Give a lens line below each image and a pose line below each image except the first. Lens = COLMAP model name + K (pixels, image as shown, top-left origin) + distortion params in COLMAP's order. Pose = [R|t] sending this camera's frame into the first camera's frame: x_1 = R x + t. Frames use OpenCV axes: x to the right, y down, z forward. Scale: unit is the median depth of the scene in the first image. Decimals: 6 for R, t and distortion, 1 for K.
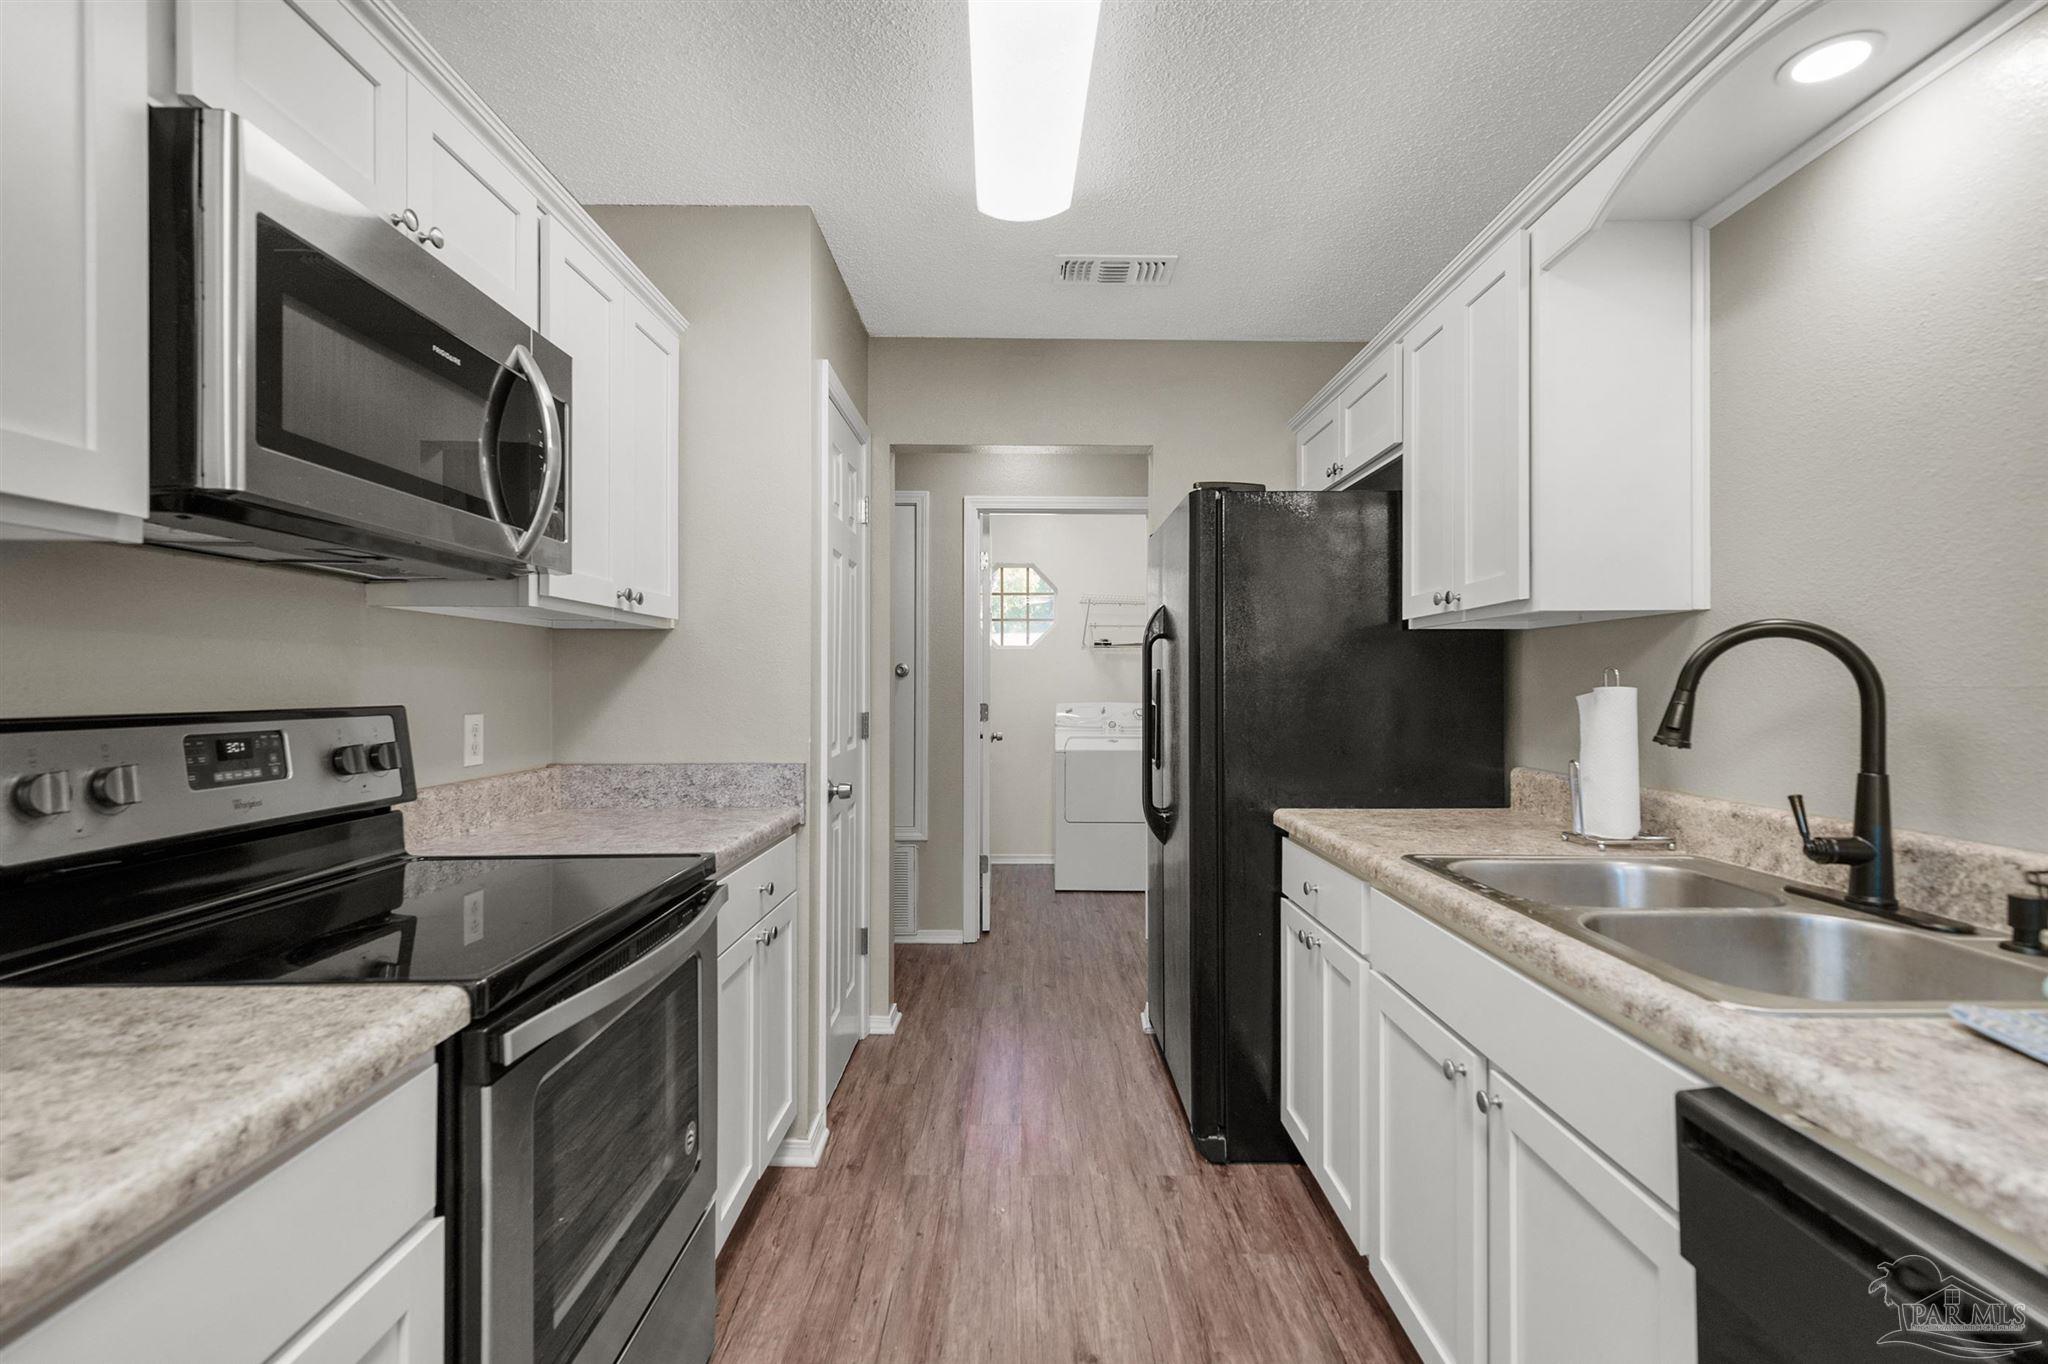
lens RADIAL K [[964.2, 0, 1031.0], [0, 964.2, 679.1], [0, 0, 1]] dist [0.011629, -0.001244]
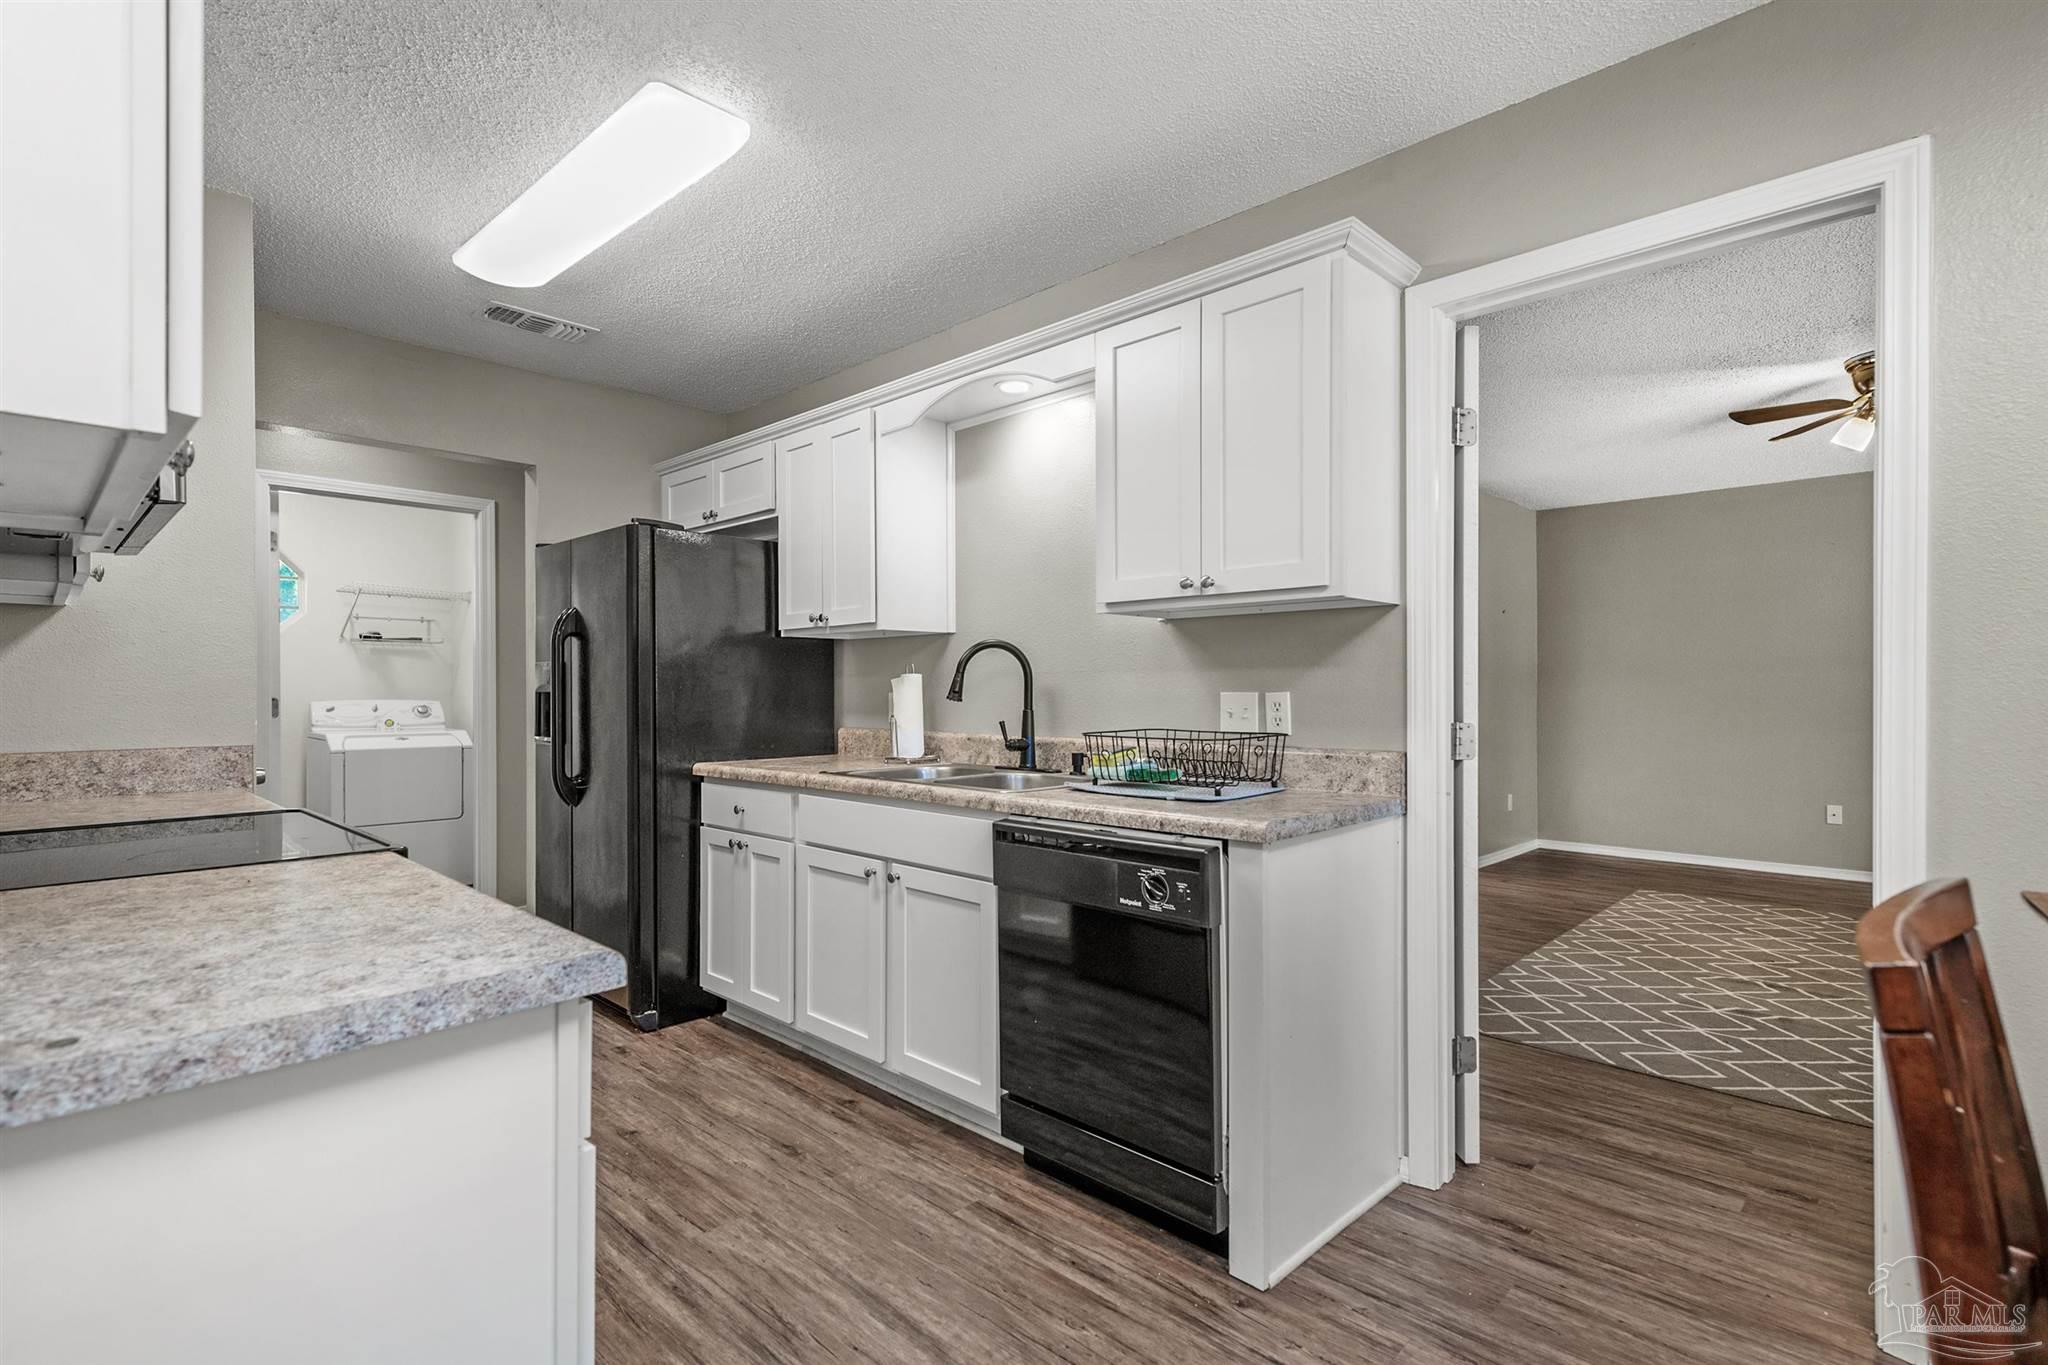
lens RADIAL K [[964.2, 0, 1031.0], [0, 964.2, 679.6], [0, 0, 1]] dist [0.011629, -0.001244]
pose [[0.704988, 0.005958, 0.709194, -0.555381], [-0.003140, 0.999981, -0.005280, 0.030059], [-0.709212, 0.001495, 0.704994, -0.450867]]
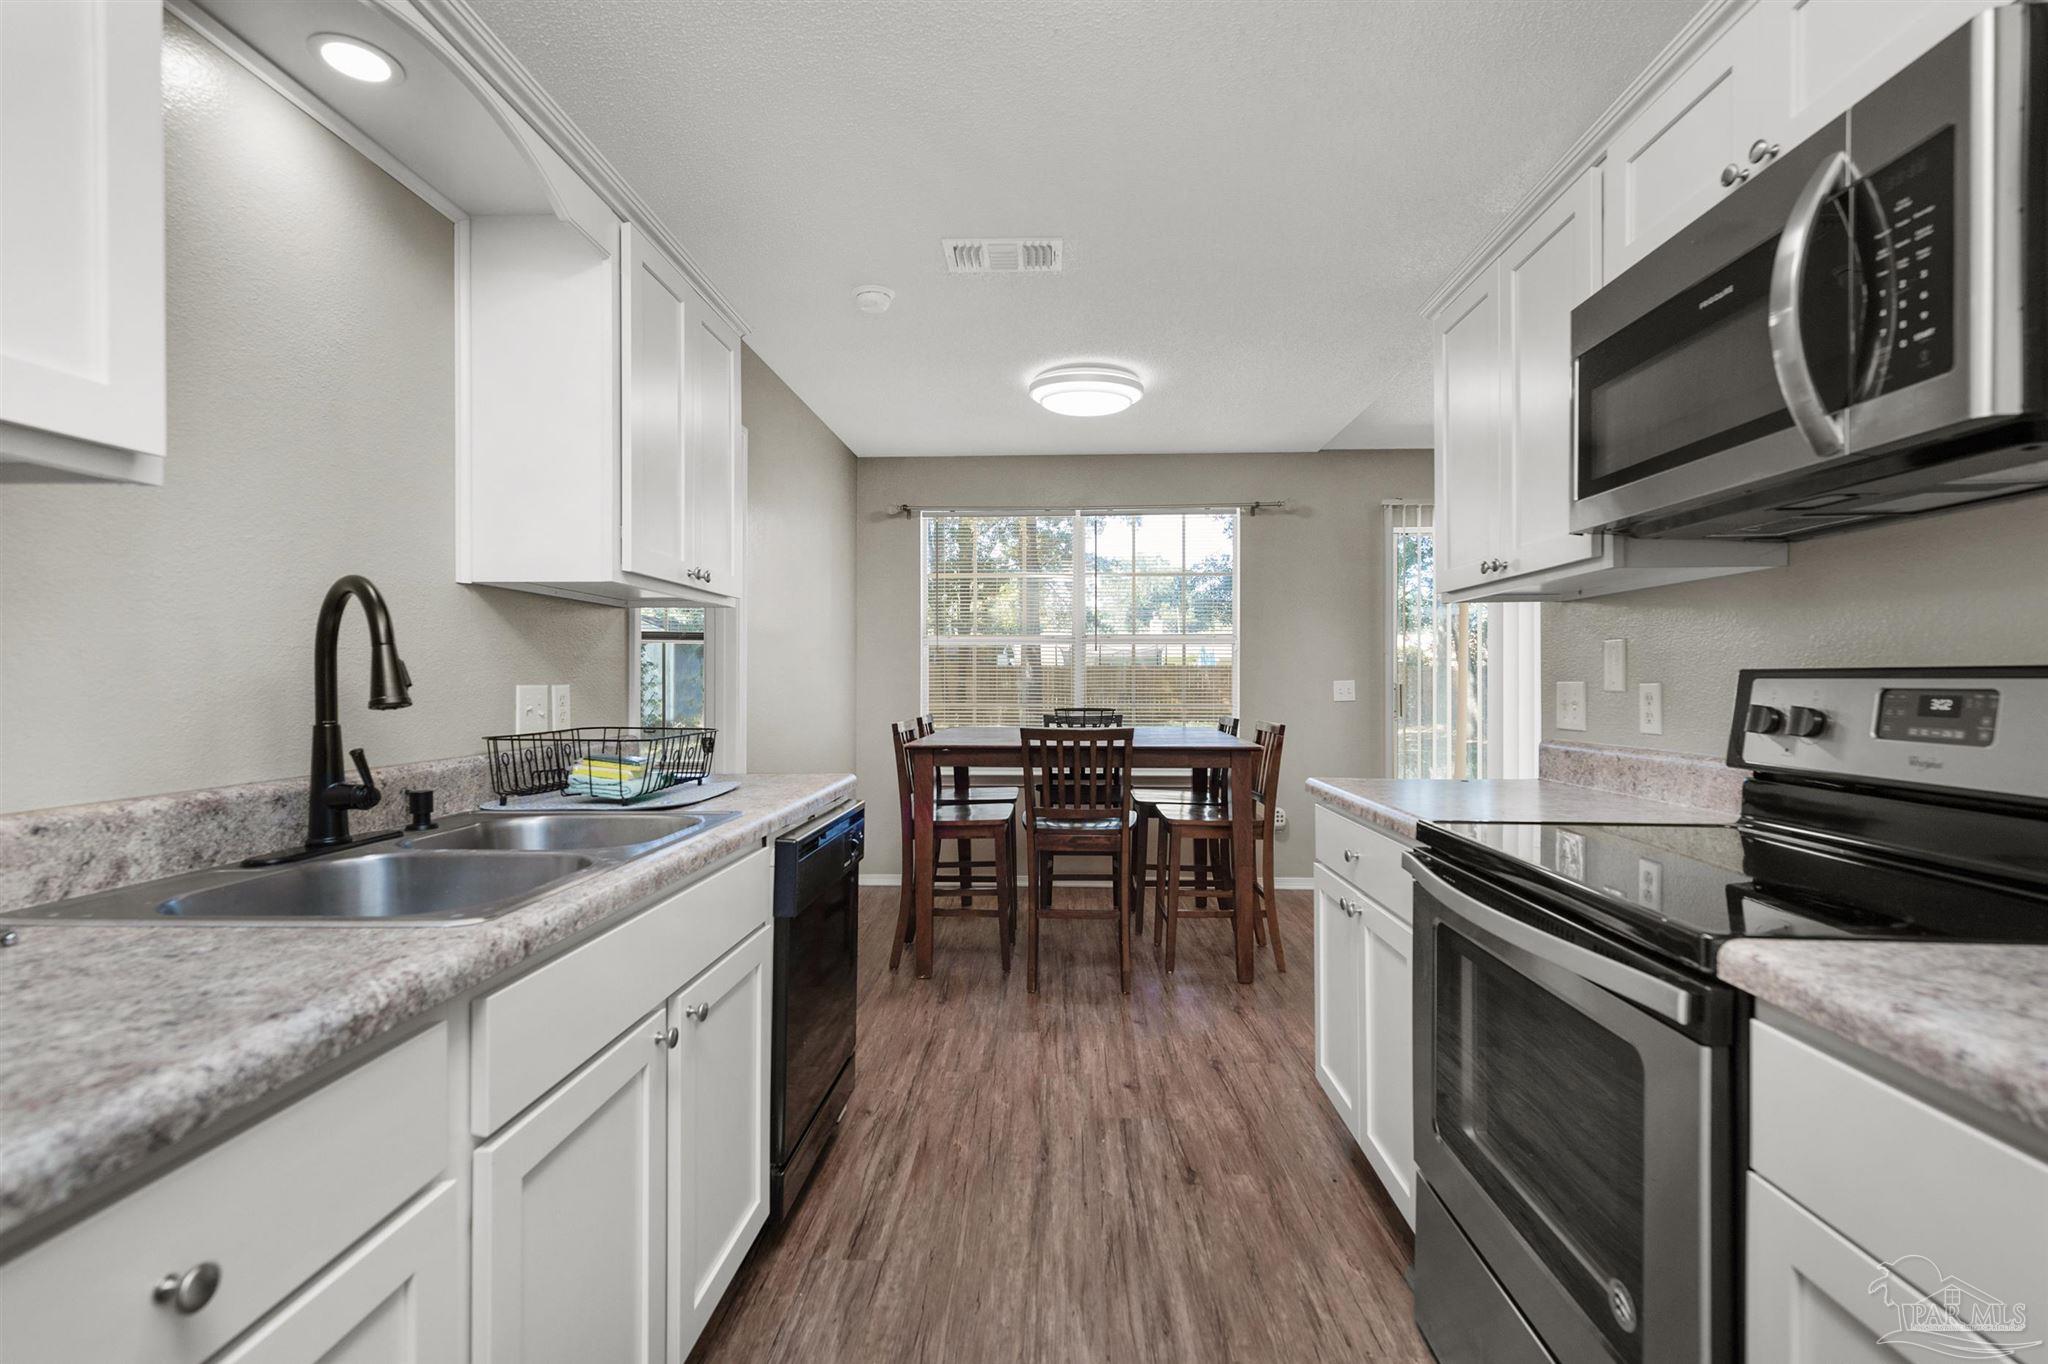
lens RADIAL K [[964.2, 0, 1031.0], [0, 964.2, 679.1], [0, 0, 1]] dist [0.011629, -0.001244]
pose [[-0.998796, -0.000707, 0.049042, 0.023588], [-0.000966, 0.999986, -0.005257, 0.040496], [-0.049037, -0.005298, -0.998783, 1.587244]]
